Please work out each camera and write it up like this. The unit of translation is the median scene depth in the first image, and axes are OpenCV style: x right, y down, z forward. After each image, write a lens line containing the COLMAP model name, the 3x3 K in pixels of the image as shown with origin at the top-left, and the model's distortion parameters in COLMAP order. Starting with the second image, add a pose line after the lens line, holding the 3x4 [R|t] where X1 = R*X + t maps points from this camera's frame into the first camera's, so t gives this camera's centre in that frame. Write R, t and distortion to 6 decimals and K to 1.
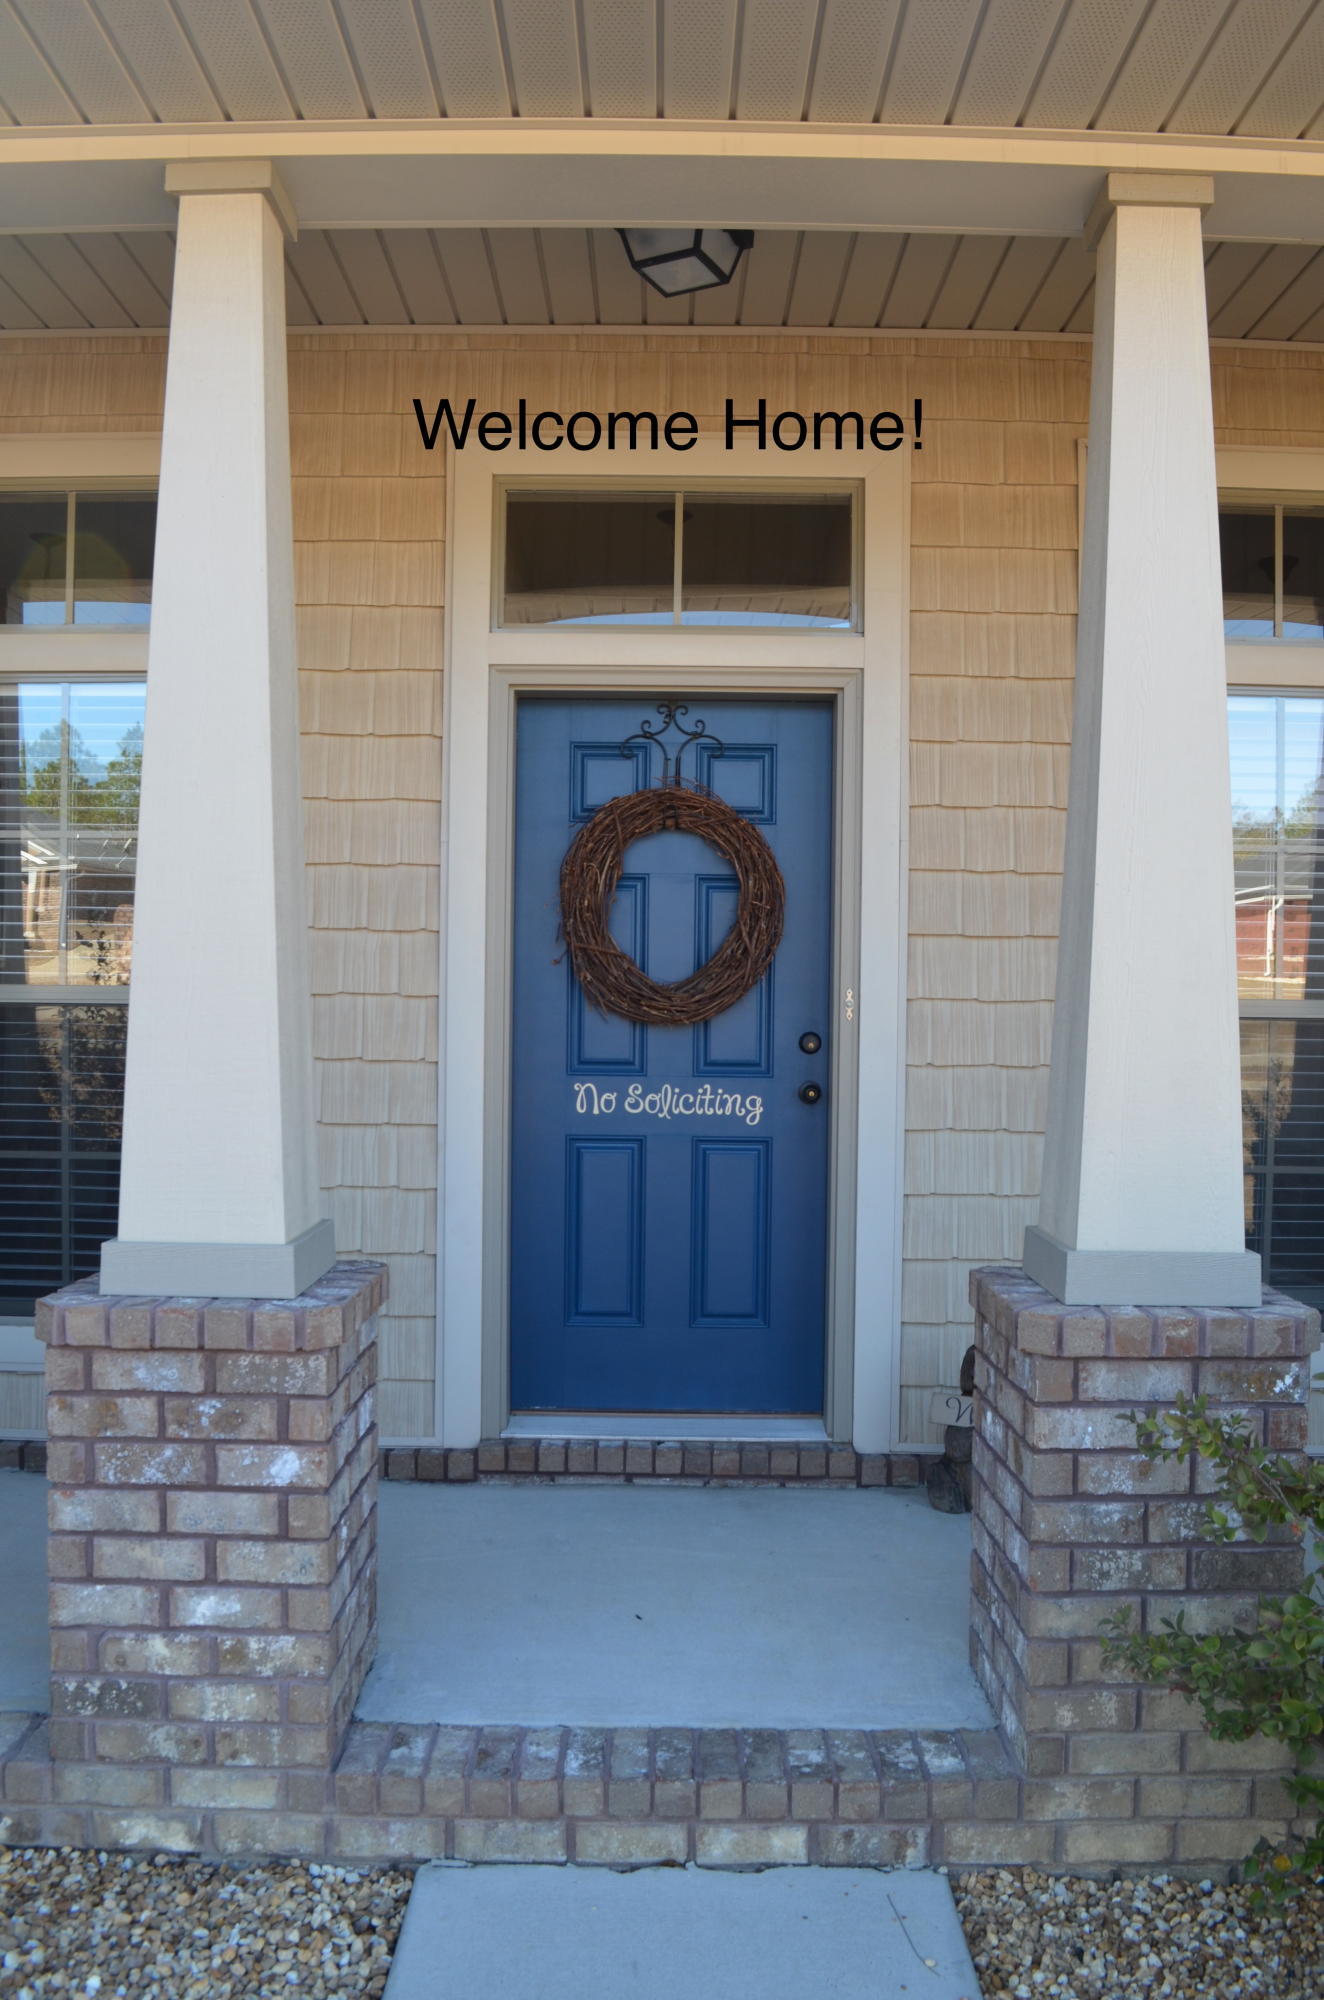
lens RADIAL K [[1590.4, 0, 662.0], [0, 1590.4, 1026.2], [0, 0, 1]] dist [-0.082624, 0.015754]
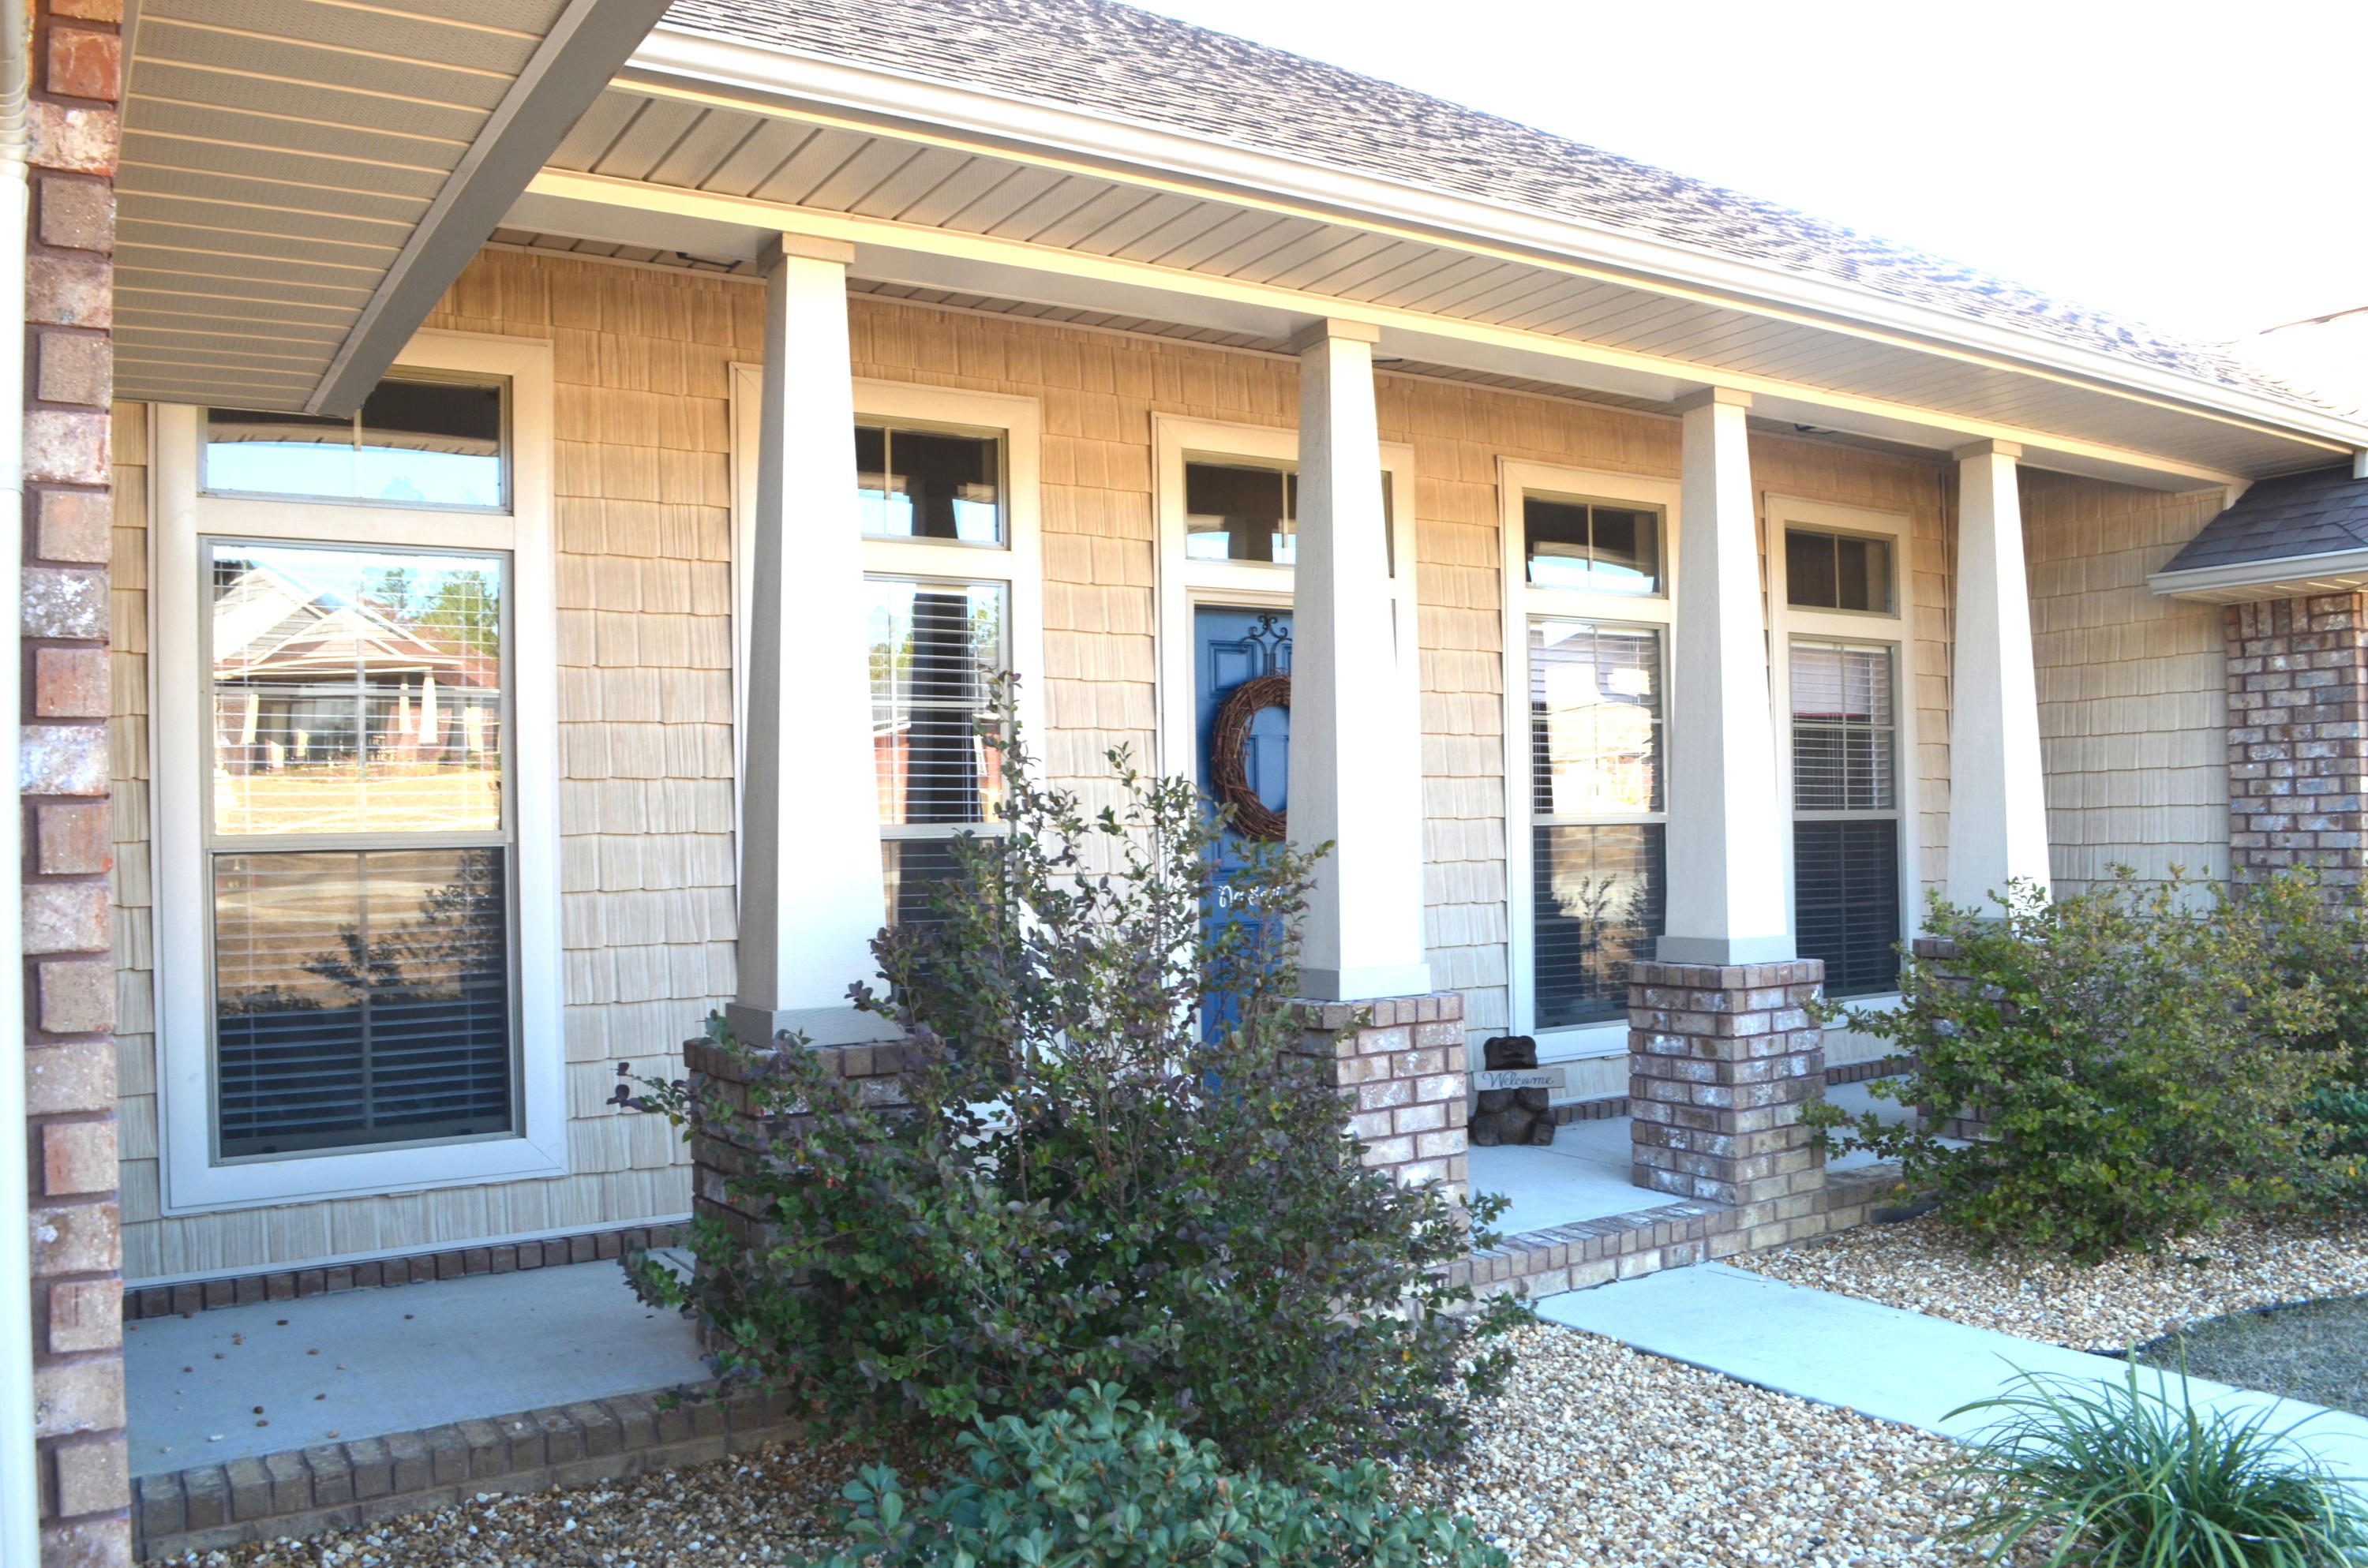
lens RADIAL K [[1882.8, 0, 1190.4], [0, 1882.8, 805.5], [0, 0, 1]] dist [-0.082624, 0.015754]
pose [[0.834943, -0.021561, 0.549914, -1.623348], [0.038595, 0.999066, -0.019429, -0.004388], [-0.548982, 0.037446, 0.834995, -0.603241]]
